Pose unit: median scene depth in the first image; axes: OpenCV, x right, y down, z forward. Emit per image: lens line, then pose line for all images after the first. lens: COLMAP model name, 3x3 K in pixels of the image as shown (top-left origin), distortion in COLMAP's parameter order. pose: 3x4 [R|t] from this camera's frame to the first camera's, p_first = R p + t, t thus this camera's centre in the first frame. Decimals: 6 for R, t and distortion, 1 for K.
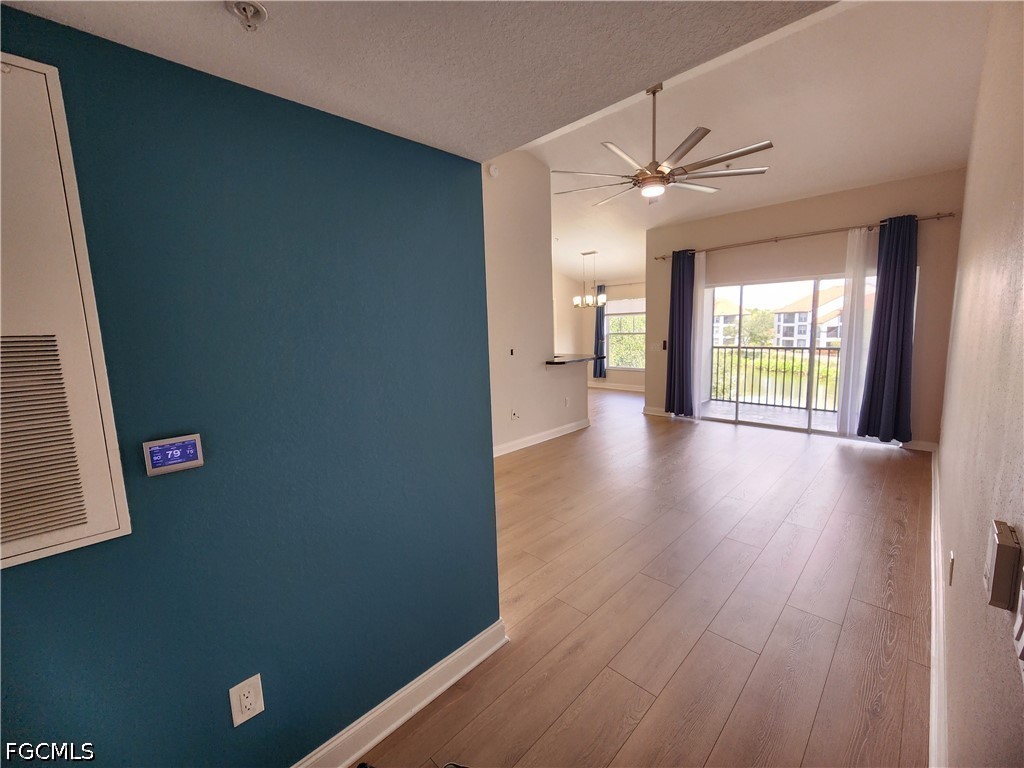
lens RADIAL K [[420.9, 0, 510.4], [0, 420.9, 380.7], [0, 0, 1]] dist [-0.003009, 0.000962]
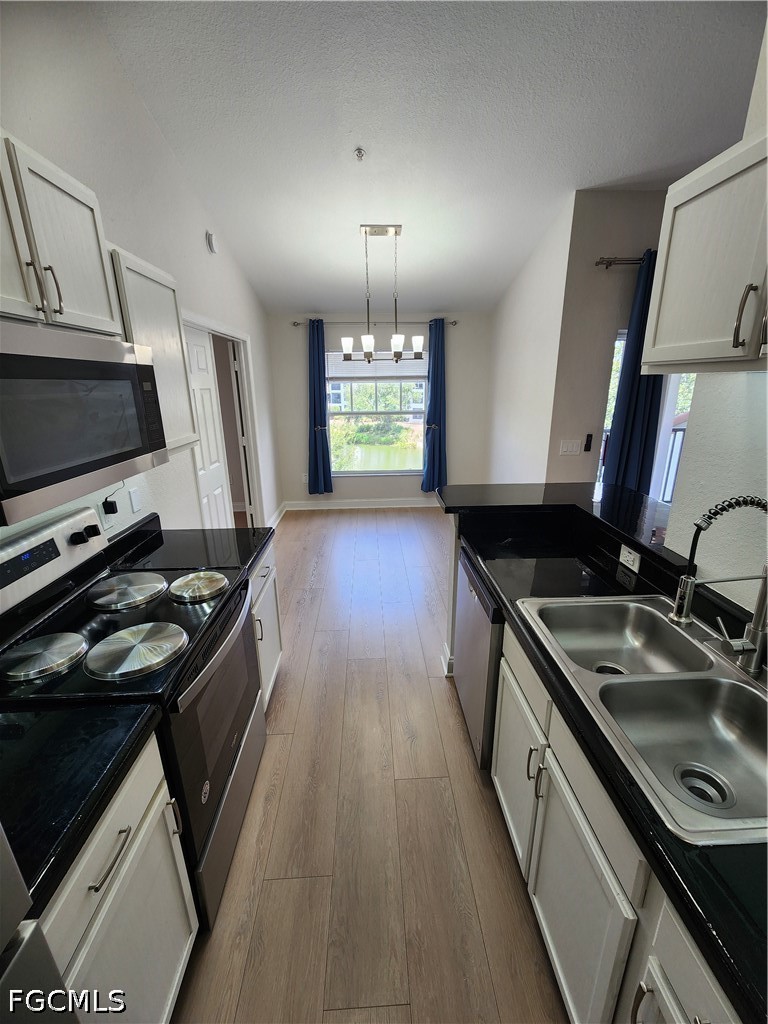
lens RADIAL K [[420.9, 0, 386.2], [0, 420.9, 508.1], [0, 0, 1]] dist [-0.003009, 0.000962]
pose [[0.675357, -0.187689, 0.713208, -0.197970], [0.085000, 0.980439, 0.177525, -0.115632], [-0.732576, -0.059270, 0.678100, 0.792611]]
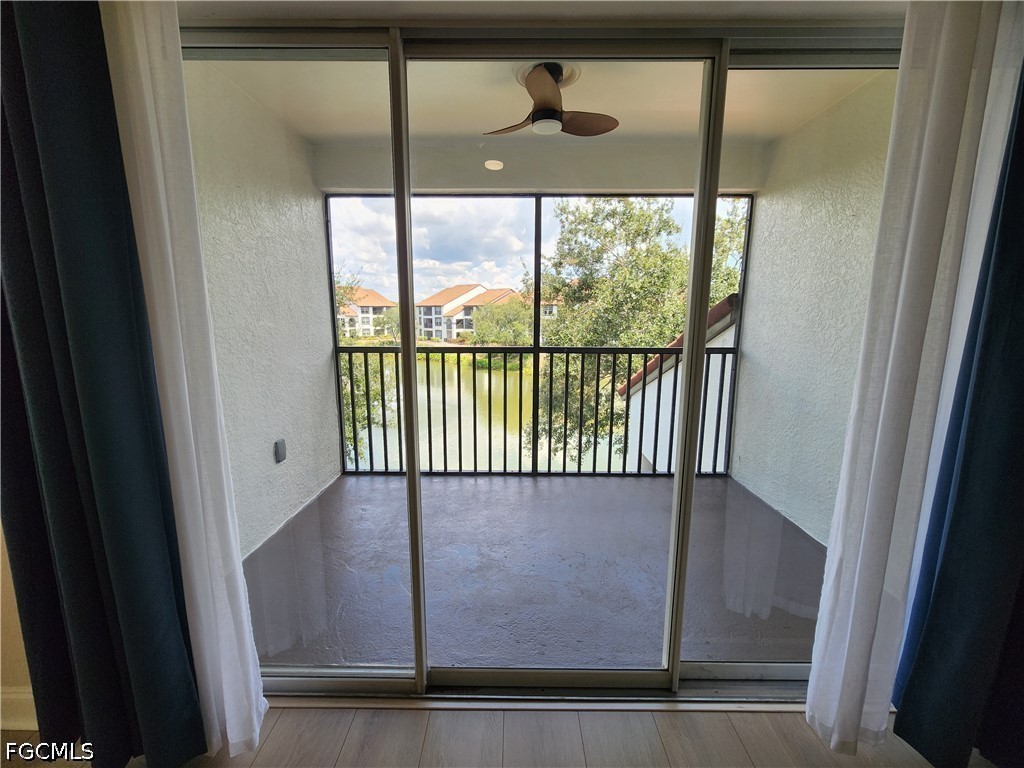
lens RADIAL K [[420.9, 0, 508.3], [0, 420.9, 380.4], [0, 0, 1]] dist [-0.003009, 0.000962]
pose [[0.716056, -0.083052, 0.693084, 0.377082], [0.068673, 0.996462, 0.048457, -0.069958], [-0.694656, 0.012898, 0.719226, 0.708633]]
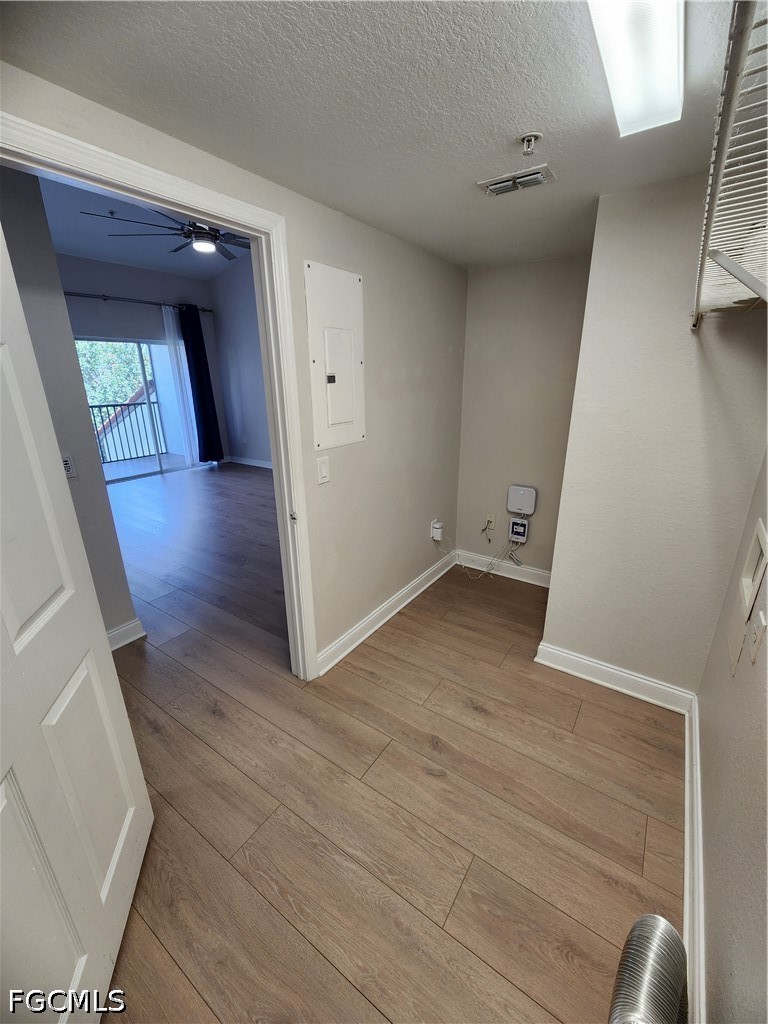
lens RADIAL K [[420.9, 0, 389.4], [0, 420.9, 512.1], [0, 0, 1]] dist [-0.003009, 0.000962]
pose [[-0.187097, -0.276719, 0.942561, -0.490690], [0.142150, 0.941779, 0.304706, -0.041174], [-0.972002, 0.190995, -0.136868, 0.438792]]
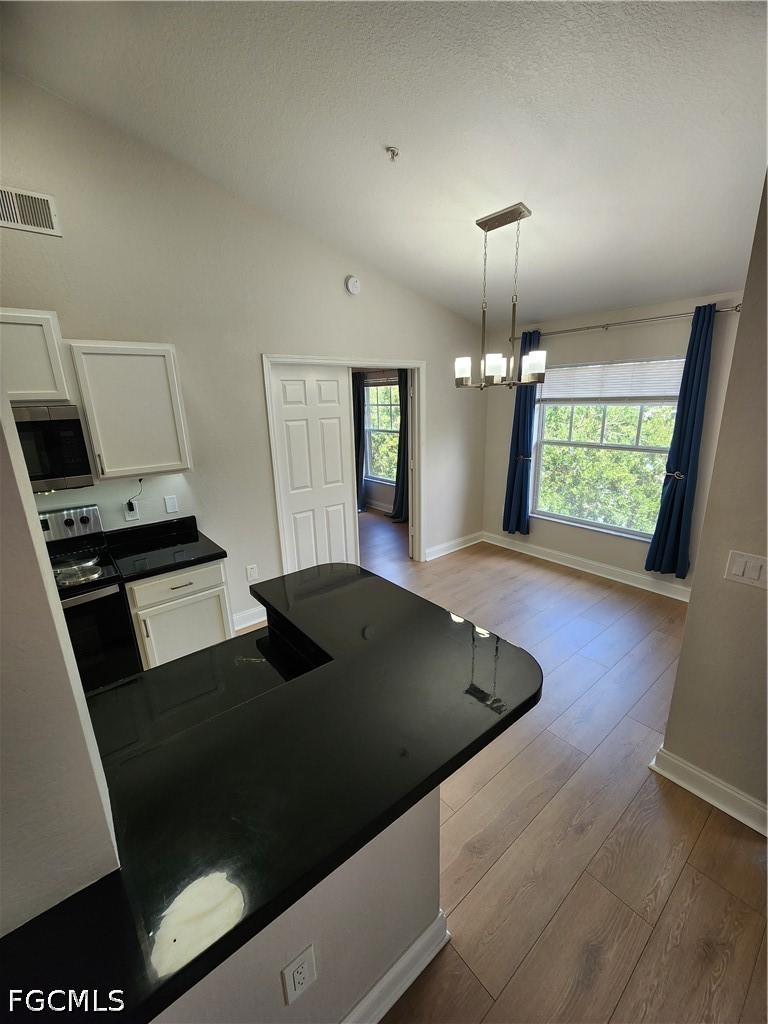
lens RADIAL K [[420.9, 0, 387.0], [0, 420.9, 510.6], [0, 0, 1]] dist [-0.003009, 0.000962]
pose [[0.995162, 0.031679, -0.093004, 0.155838], [-0.018386, 0.989916, 0.140455, -0.140164], [0.096516, -0.138066, 0.985709, 0.733361]]
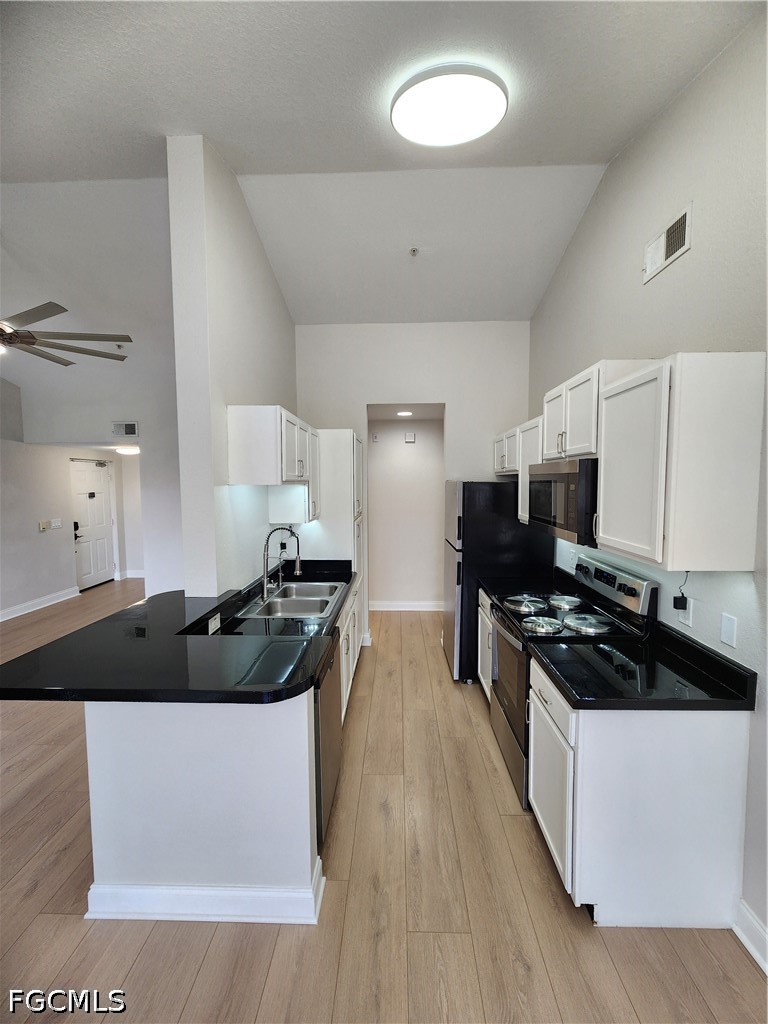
lens RADIAL K [[420.9, 0, 388.7], [0, 420.9, 508.9], [0, 0, 1]] dist [-0.003009, 0.000962]
pose [[-0.725464, 0.086557, -0.682795, 0.191642], [-0.054452, 0.981733, 0.182307, -0.181673], [0.686102, 0.169437, -0.707499, 1.158868]]
